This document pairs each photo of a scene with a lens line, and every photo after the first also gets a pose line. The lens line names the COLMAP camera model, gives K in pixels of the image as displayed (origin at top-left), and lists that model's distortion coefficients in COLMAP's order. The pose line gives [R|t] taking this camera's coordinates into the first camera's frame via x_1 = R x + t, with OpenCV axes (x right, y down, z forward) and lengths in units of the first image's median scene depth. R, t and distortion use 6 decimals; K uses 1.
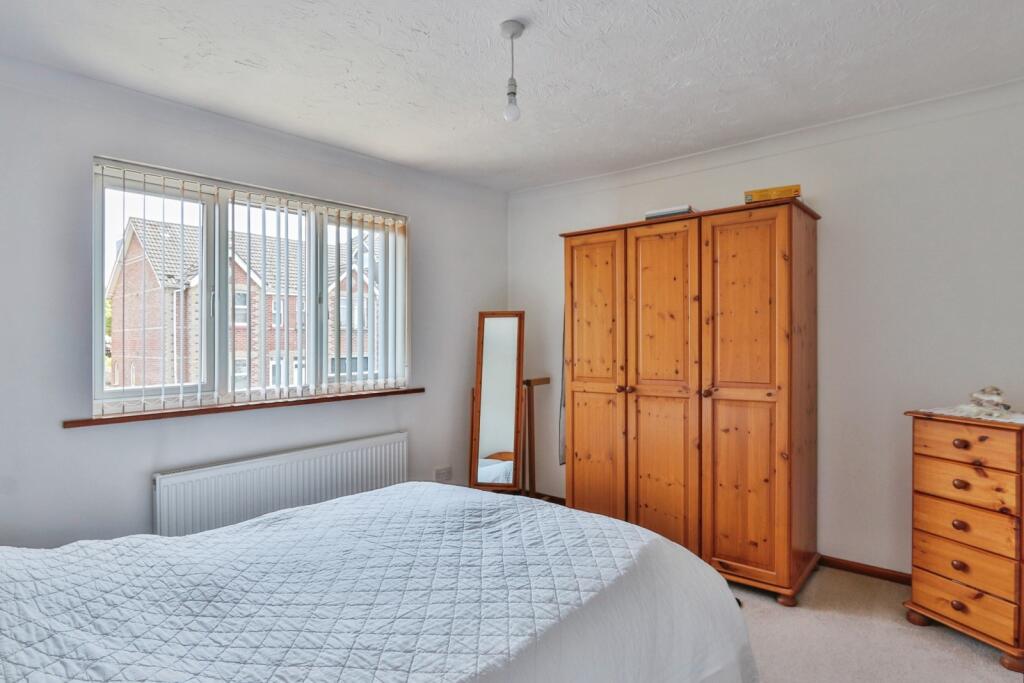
lens RADIAL K [[519.4, 0, 520.9], [0, 519.4, 339.4], [0, 0, 1]] dist [-0.016661, -0.000394]
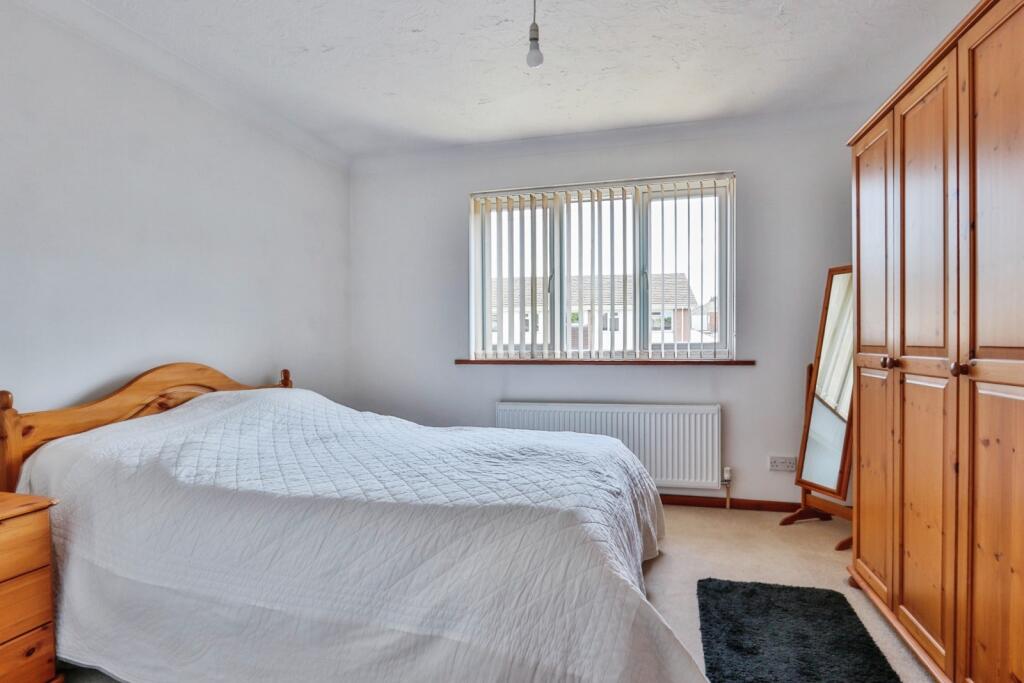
lens RADIAL K [[519.4, 0, 520.9], [0, 519.4, 339.4], [0, 0, 1]] dist [-0.016661, -0.000394]
pose [[0.475508, 0.010353, -0.879650, 0.626558], [0.005708, 0.999873, 0.014853, 0.065159], [0.879693, -0.012083, 0.475389, 0.360360]]
